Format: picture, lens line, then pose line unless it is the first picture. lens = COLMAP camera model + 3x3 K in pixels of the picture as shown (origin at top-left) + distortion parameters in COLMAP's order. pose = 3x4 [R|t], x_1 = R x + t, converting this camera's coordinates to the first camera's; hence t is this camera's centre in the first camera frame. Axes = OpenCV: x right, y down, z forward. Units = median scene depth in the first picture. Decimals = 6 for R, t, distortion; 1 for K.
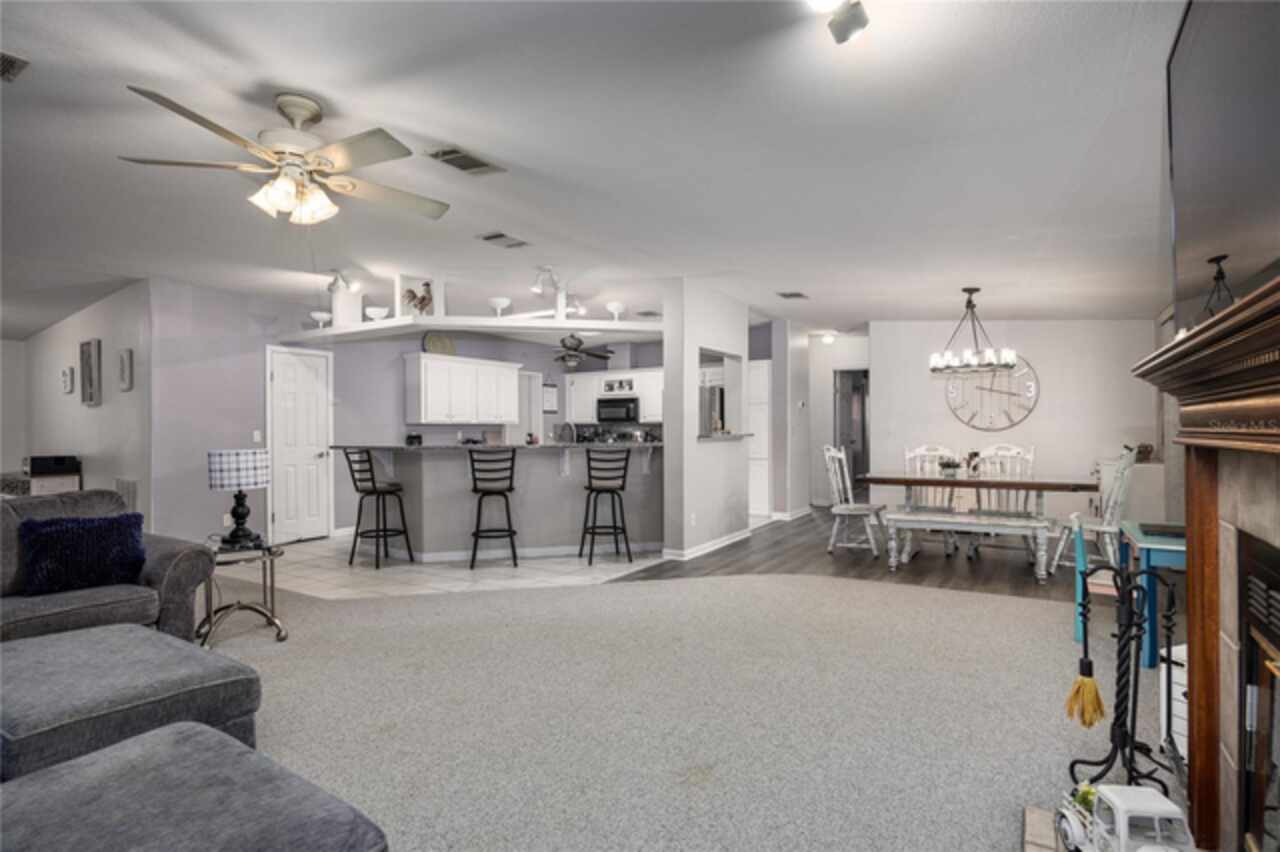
lens RADIAL K [[632.2, 0, 658.8], [0, 632.2, 431.4], [0, 0, 1]] dist [0.000457, 0.000102]
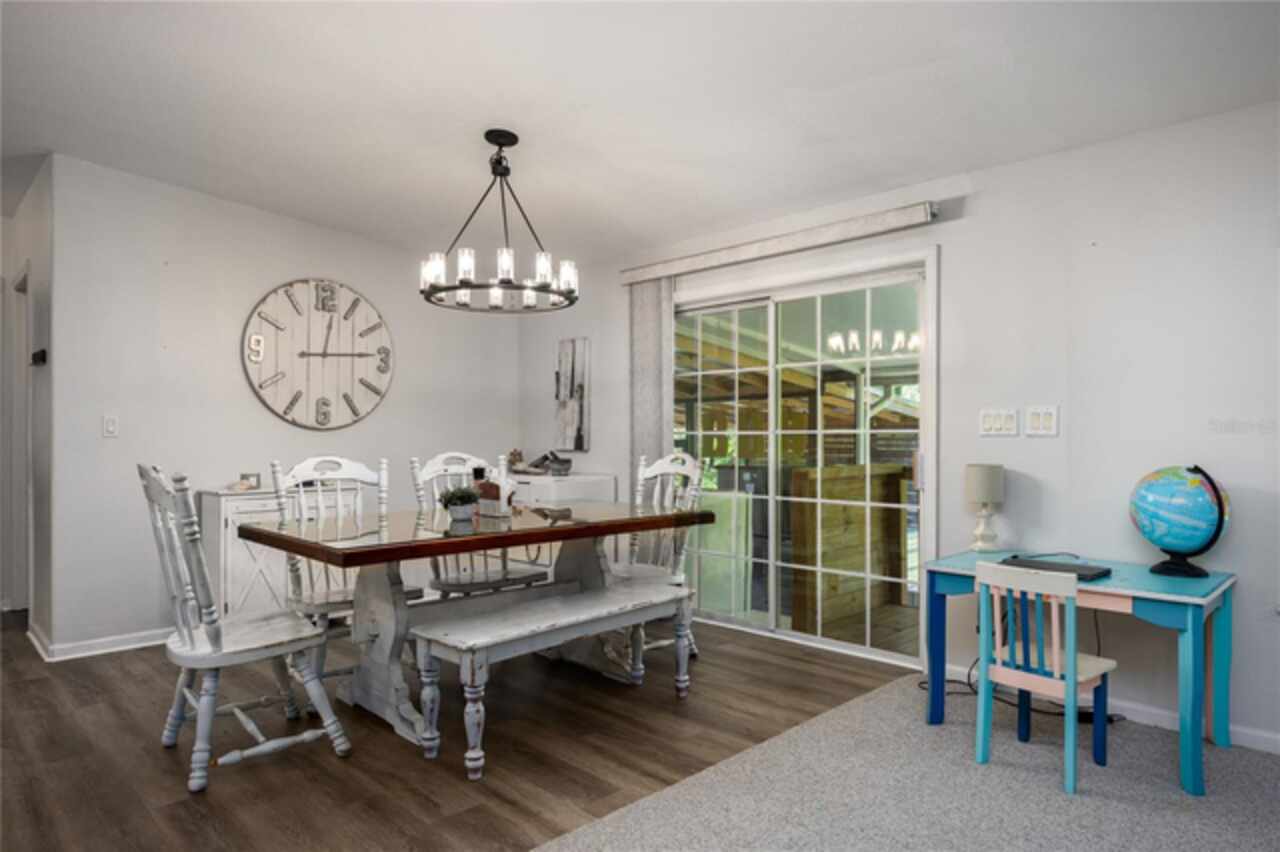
lens RADIAL K [[767.8, 0, 641.1], [0, 767.8, 443.3], [0, 0, 1]] dist [-0.000550, -0.001042]
pose [[0.261192, 0.002601, 0.965283, -0.052626], [0.004114, 0.999984, -0.003808, 0.017055], [-0.965278, 0.004966, 0.261177, 0.739171]]
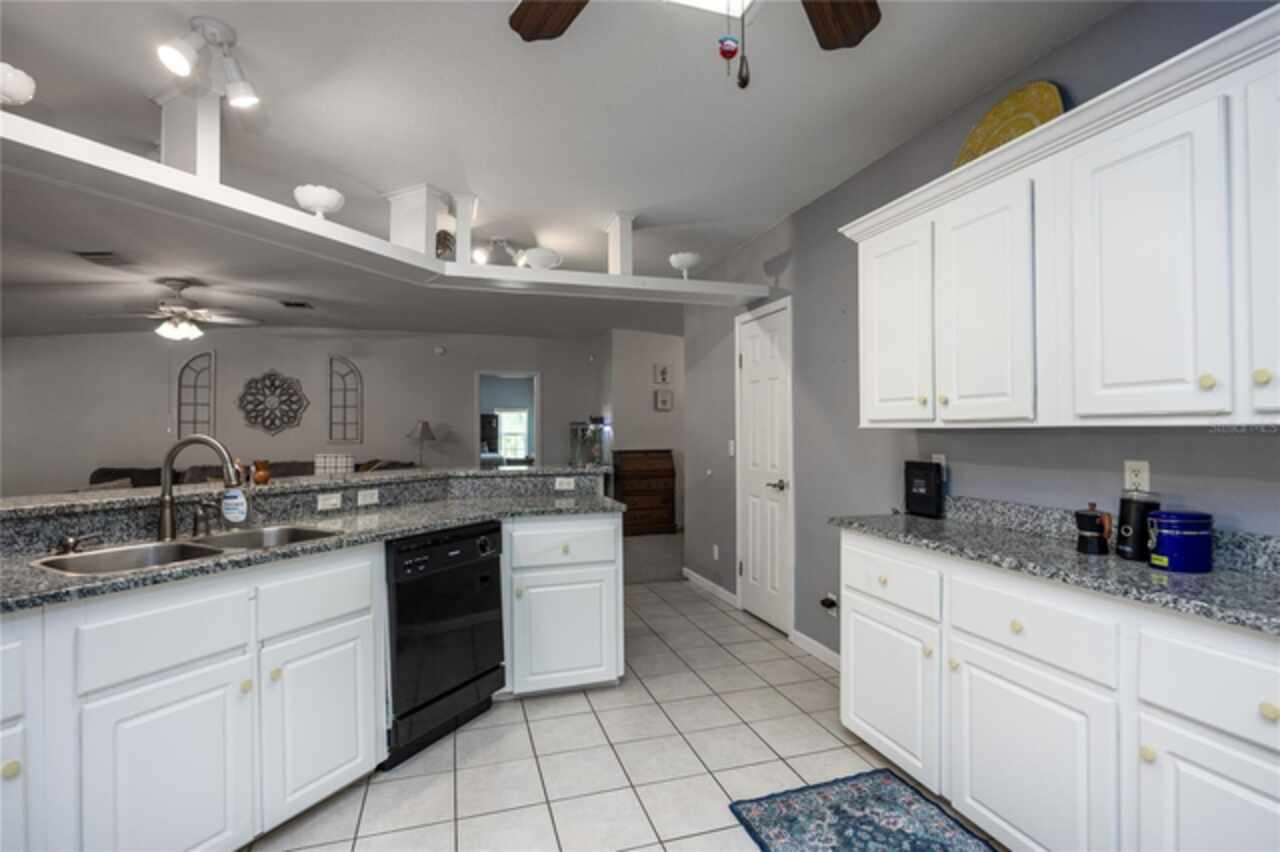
lens RADIAL K [[603.7, 0, 636.3], [0, 603.7, 424.3], [0, 0, 1]] dist [-0.009517, 0.000331]
pose [[-0.679465, 0.003466, -0.733699, -0.072831], [0.004520, 0.999990, 0.000538, -0.024217], [0.733694, -0.002951, -0.679474, 1.568288]]
